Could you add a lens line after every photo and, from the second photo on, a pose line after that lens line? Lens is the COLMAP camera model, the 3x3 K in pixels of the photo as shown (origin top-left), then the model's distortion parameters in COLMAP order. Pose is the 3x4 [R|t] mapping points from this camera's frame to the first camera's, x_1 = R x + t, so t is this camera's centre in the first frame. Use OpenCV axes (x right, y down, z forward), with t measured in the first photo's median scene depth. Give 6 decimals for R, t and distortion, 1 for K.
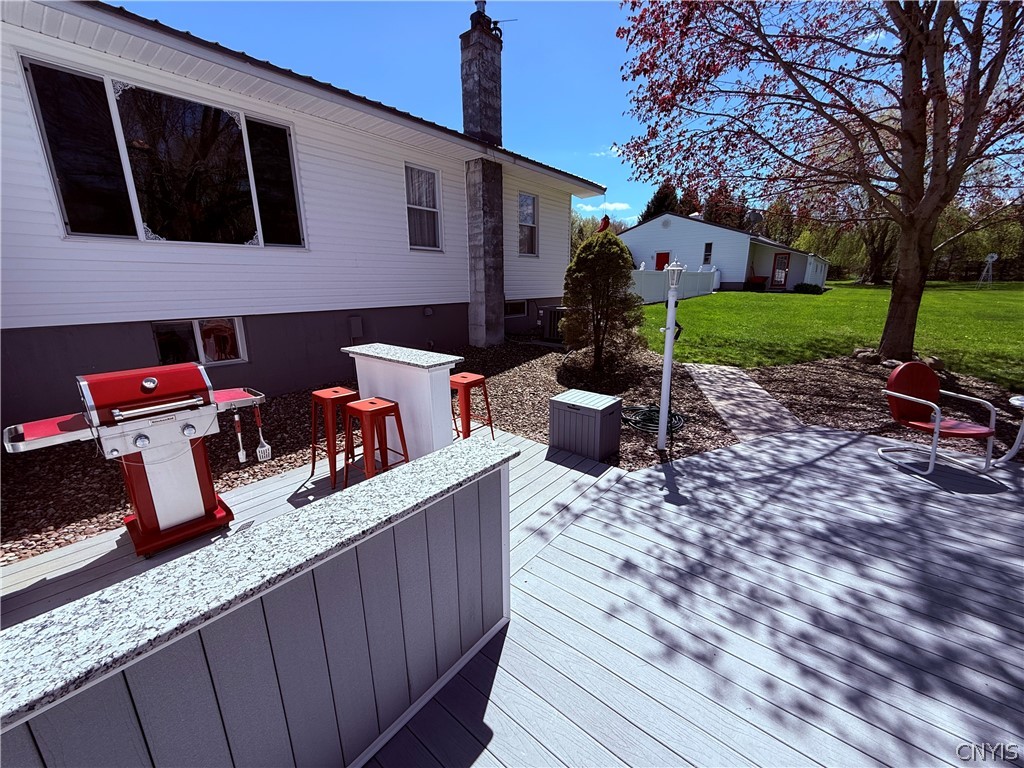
lens RADIAL K [[409.3, 0, 513.8], [0, 409.3, 384.6], [0, 0, 1]] dist [-0.000064, 0.000096]
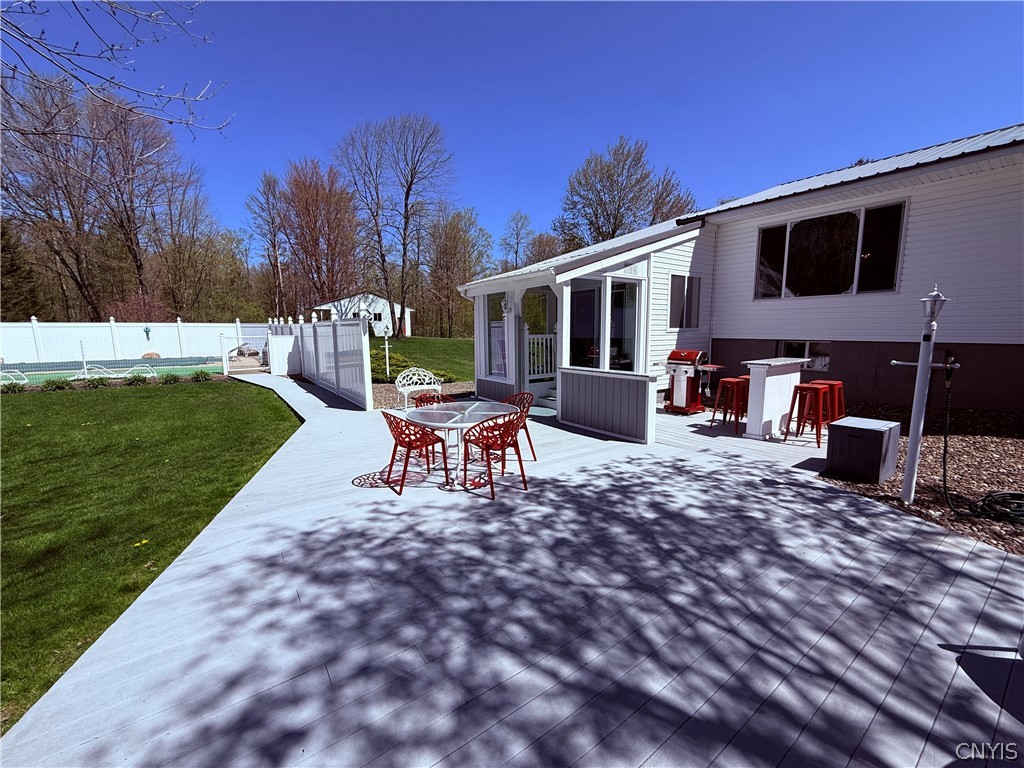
lens RADIAL K [[409.3, 0, 509.9], [0, 409.3, 384.9], [0, 0, 1]] dist [-0.000064, 0.000096]
pose [[-0.260165, 0.143156, -0.954893, 1.817665], [-0.226998, 0.952163, 0.204593, -0.089372], [0.938502, 0.269987, -0.215223, 0.431236]]
